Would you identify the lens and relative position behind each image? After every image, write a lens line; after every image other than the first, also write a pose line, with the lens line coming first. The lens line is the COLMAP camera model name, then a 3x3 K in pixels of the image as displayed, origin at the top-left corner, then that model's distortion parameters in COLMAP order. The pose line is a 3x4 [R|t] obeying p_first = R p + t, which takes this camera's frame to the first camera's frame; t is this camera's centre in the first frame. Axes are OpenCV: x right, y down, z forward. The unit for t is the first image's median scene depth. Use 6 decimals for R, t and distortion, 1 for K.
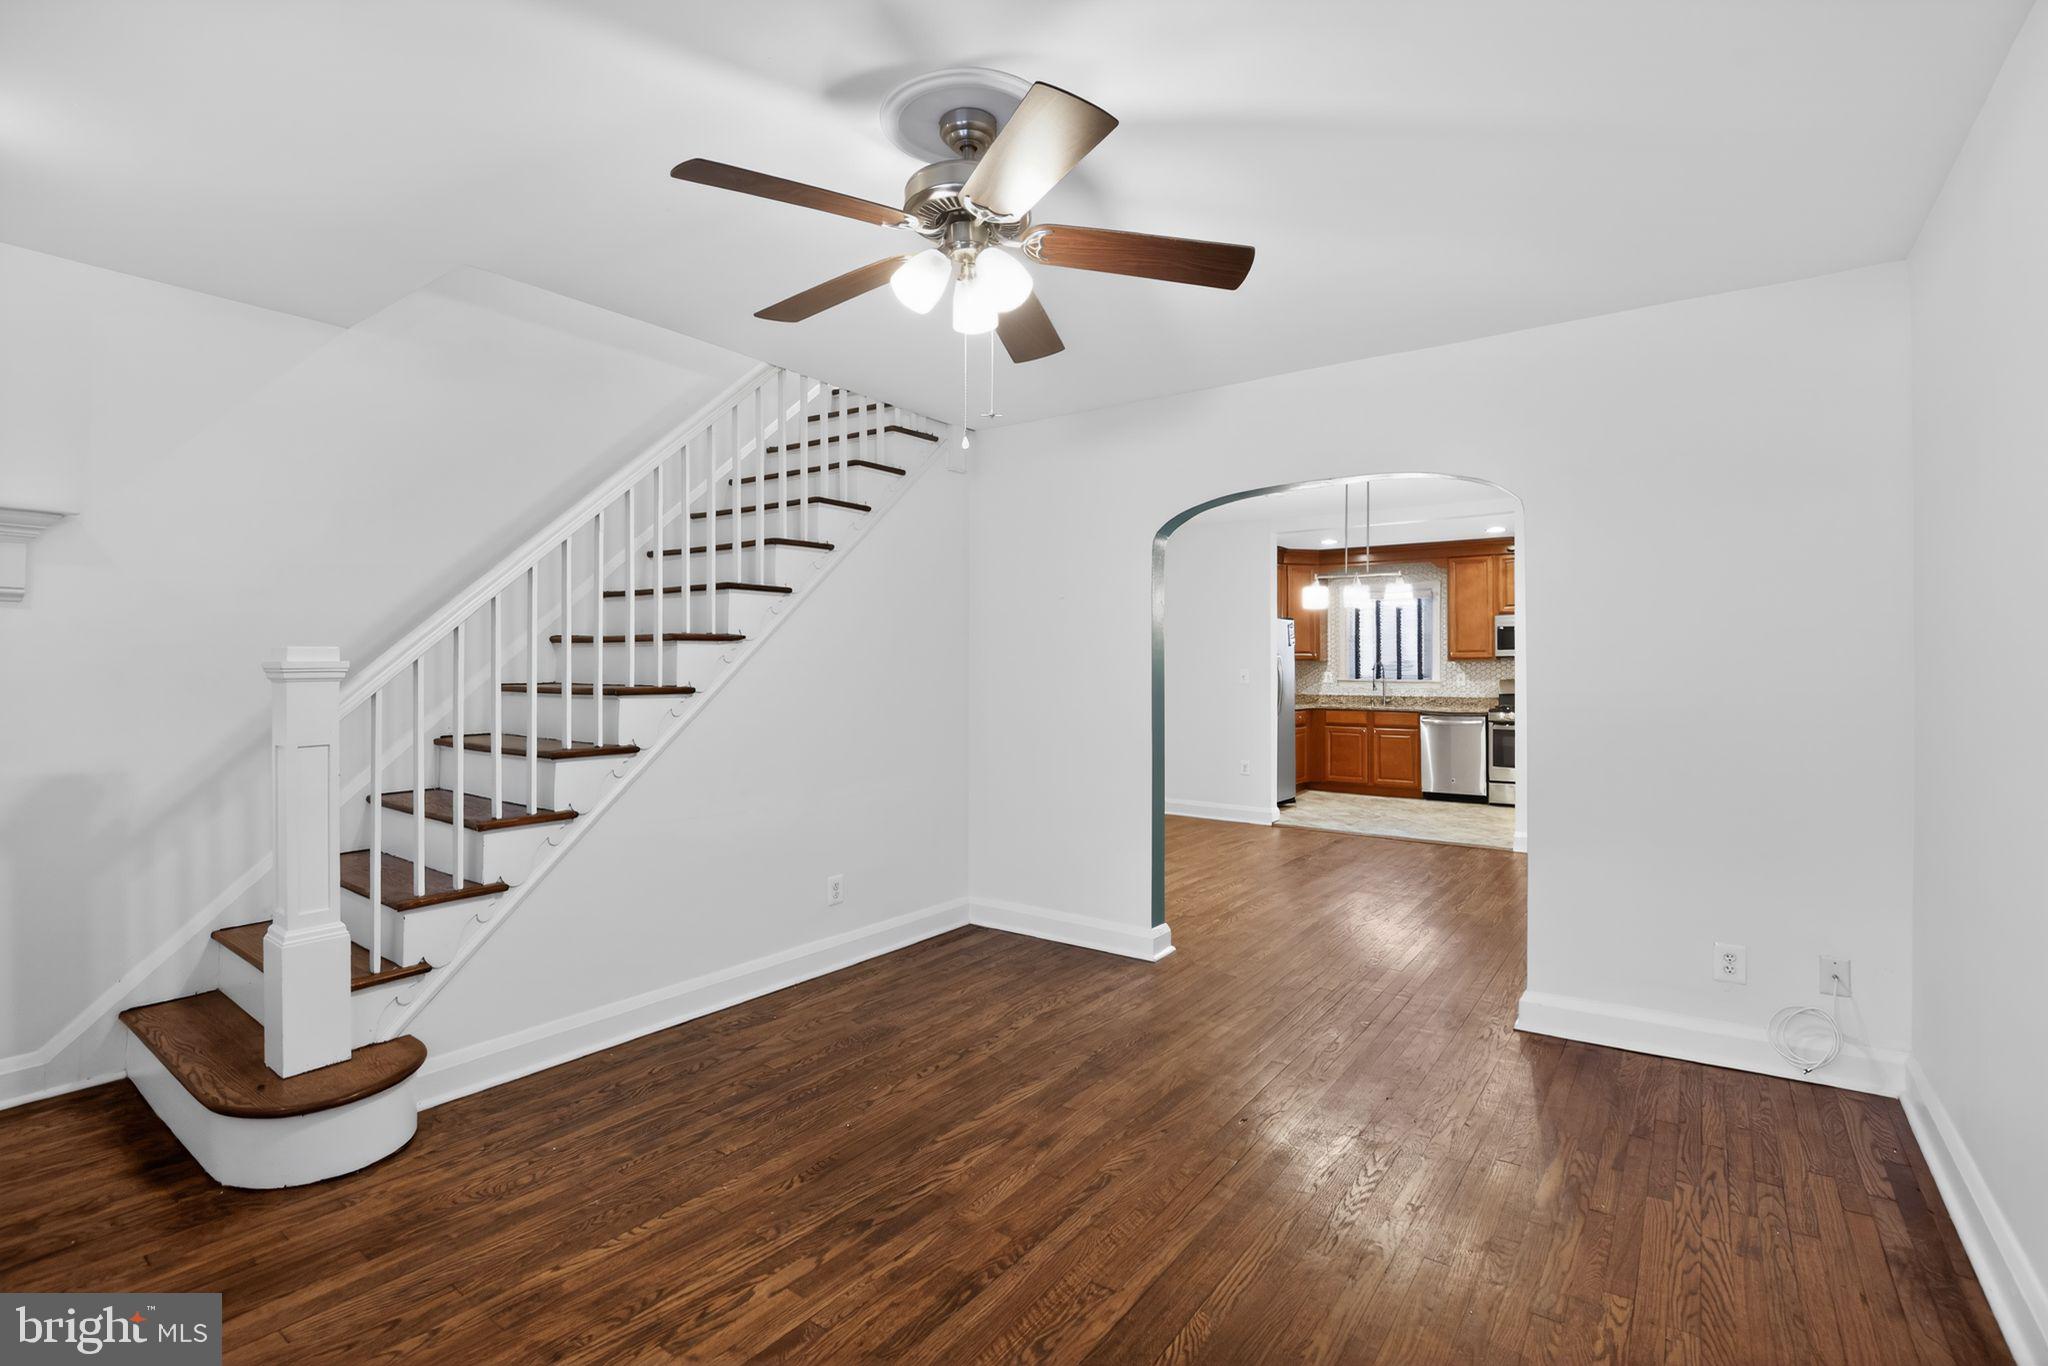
lens RADIAL K [[937.9, 0, 1041.9], [0, 937.9, 654.0], [0, 0, 1]] dist [-0.031229, 0.002918]
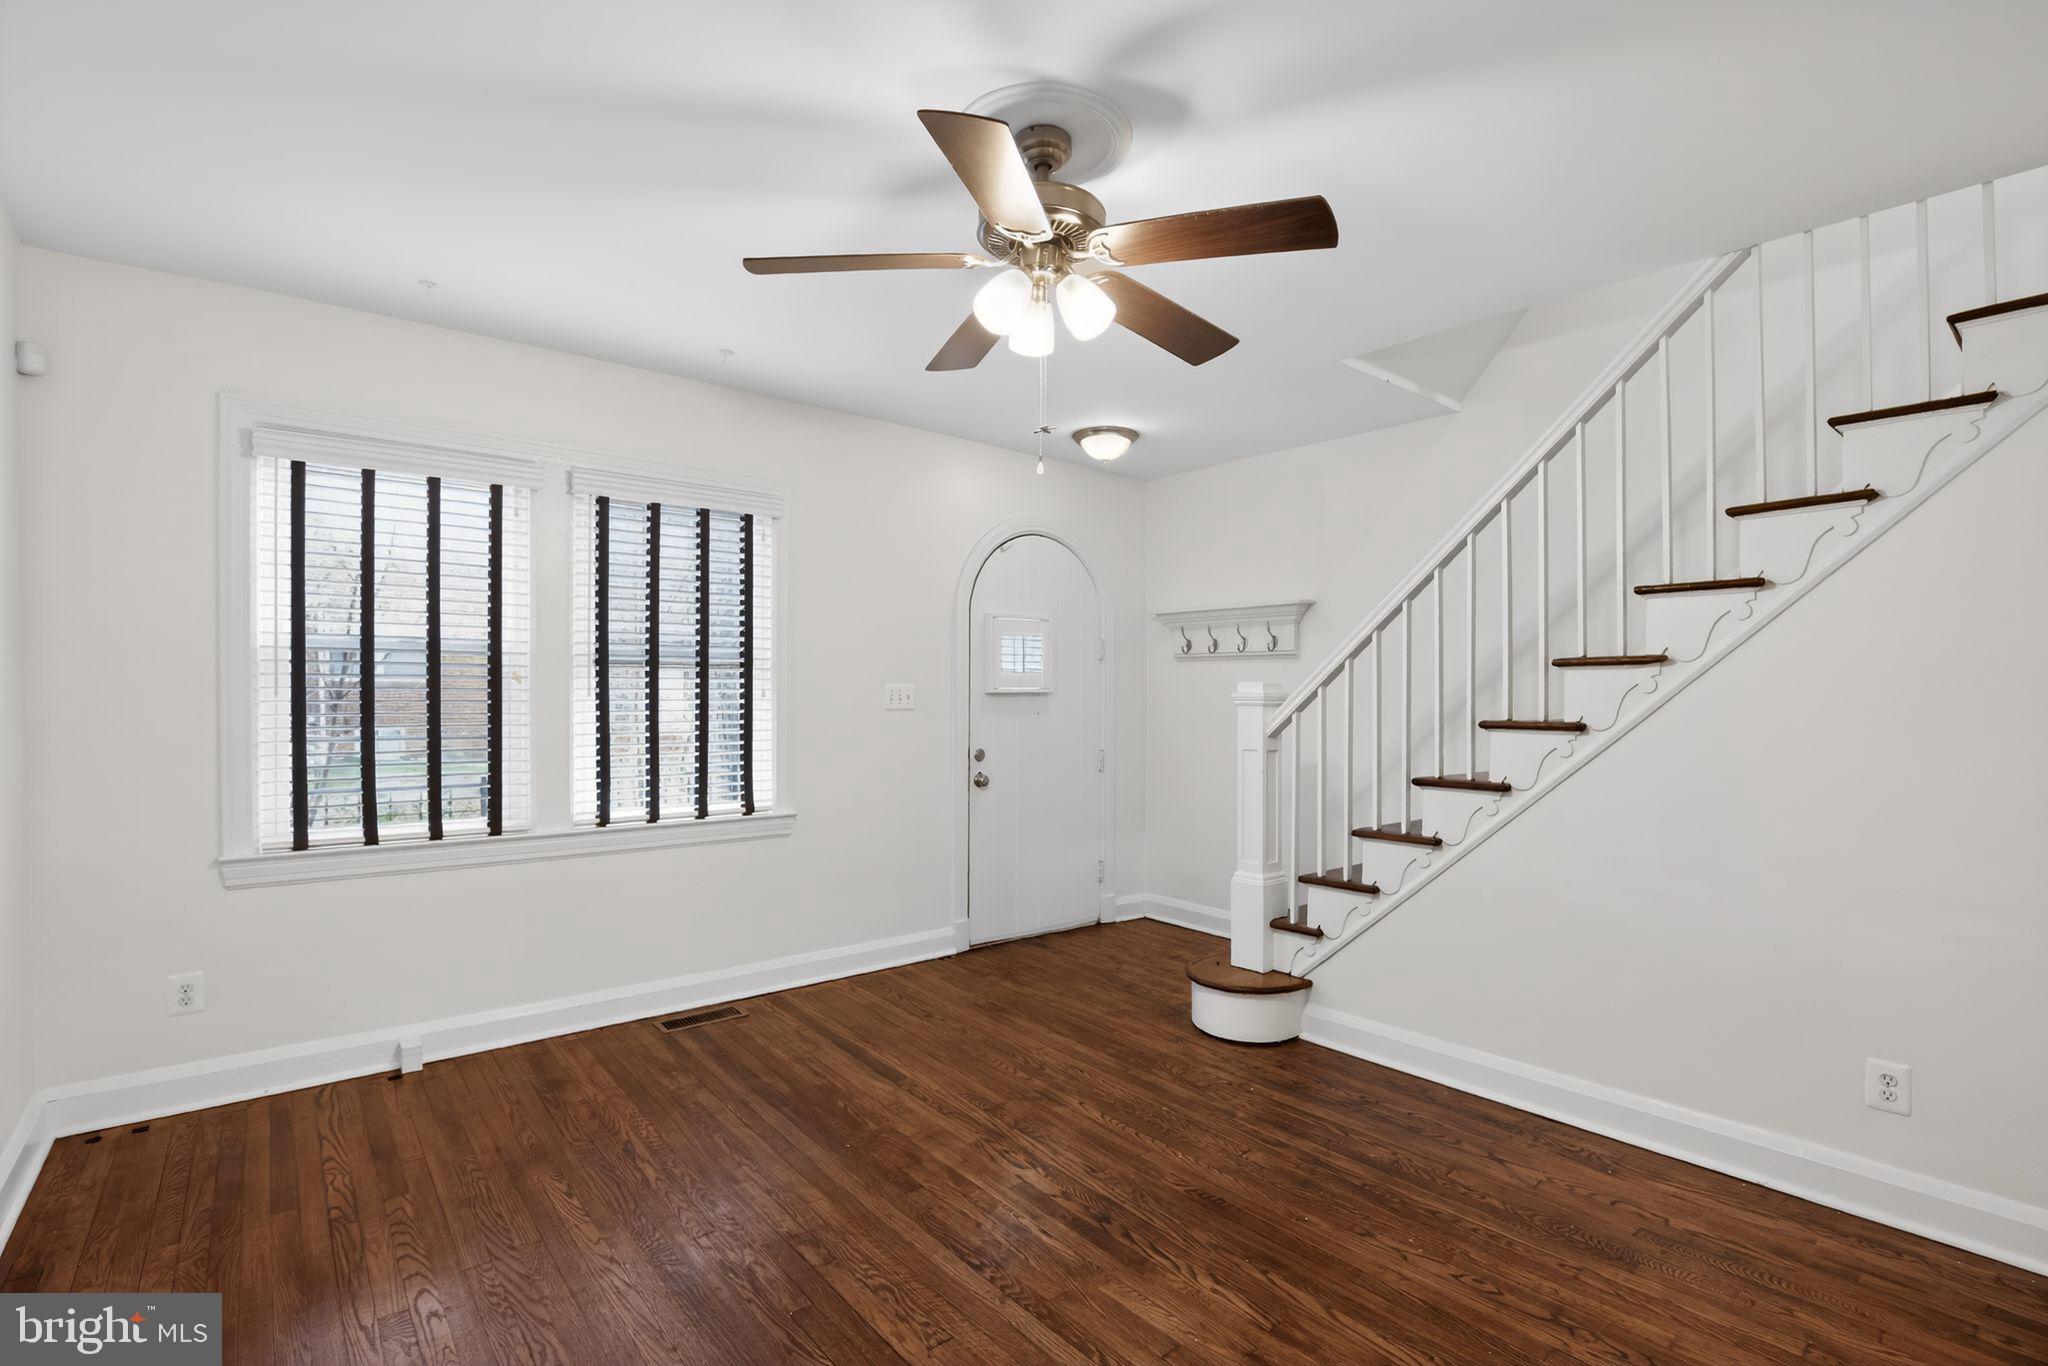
lens RADIAL K [[947.7, 0, 1041.3], [0, 947.7, 702.7], [0, 0, 1]] dist [-0.027467, 0.002506]
pose [[-0.245630, 0.001911, -0.969362, 0.680202], [0.005362, 0.999985, 0.000612, 0.018615], [0.969349, -0.005047, -0.245636, 0.939454]]
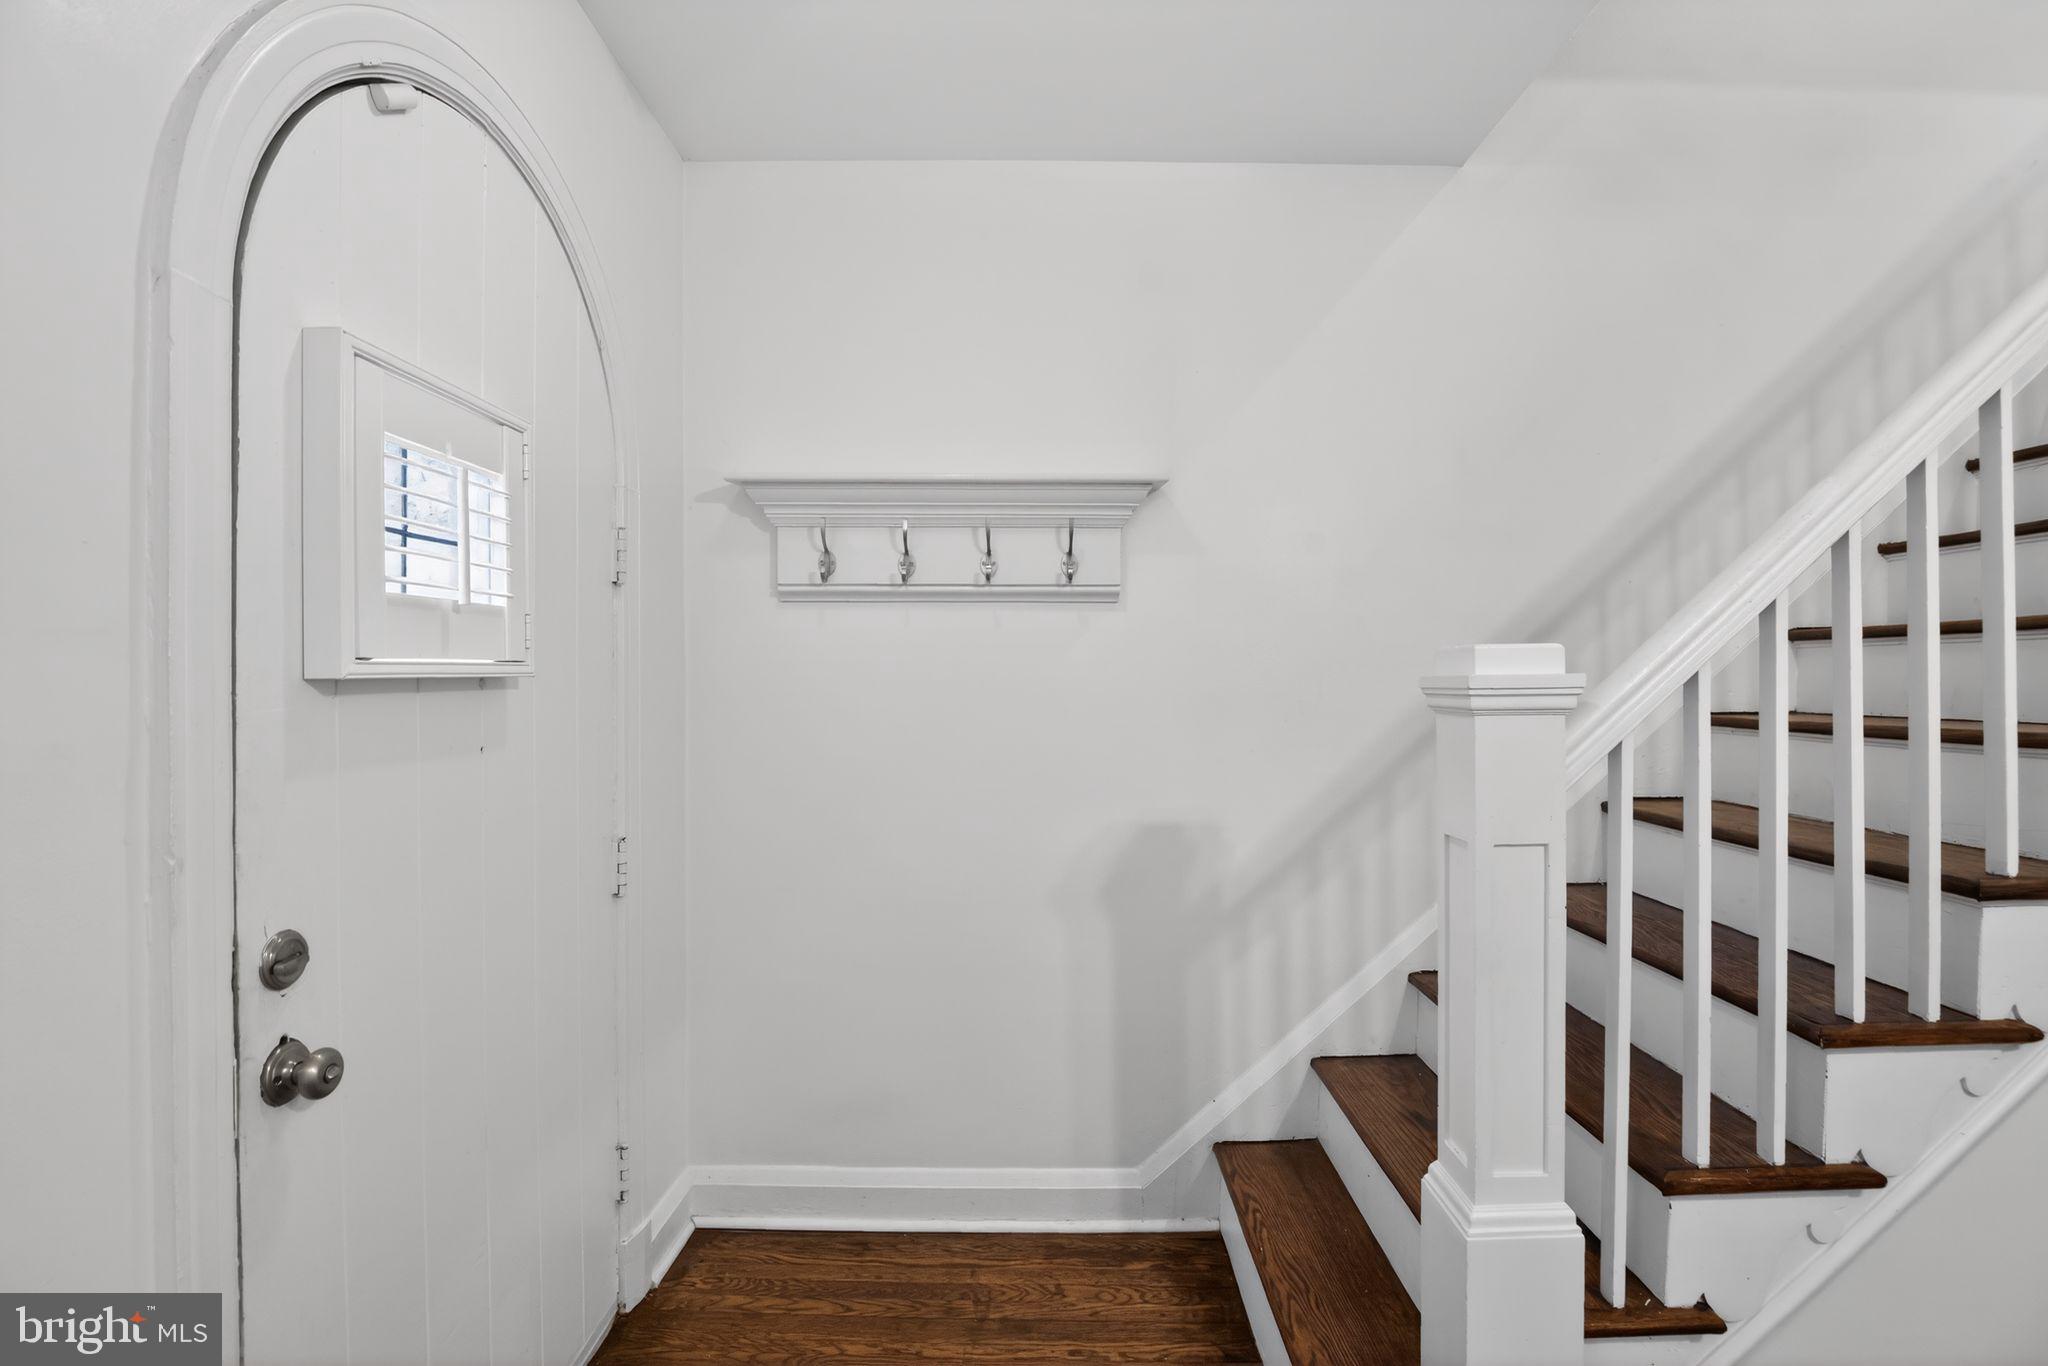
lens RADIAL K [[947.7, 0, 1027.8], [0, 947.7, 690.8], [0, 0, 1]] dist [-0.027467, 0.002506]
pose [[0.574090, 0.000238, -0.818792, -0.476991], [0.015553, 0.999816, 0.011196, 0.006588], [0.818644, -0.019162, 0.573981, 0.441986]]
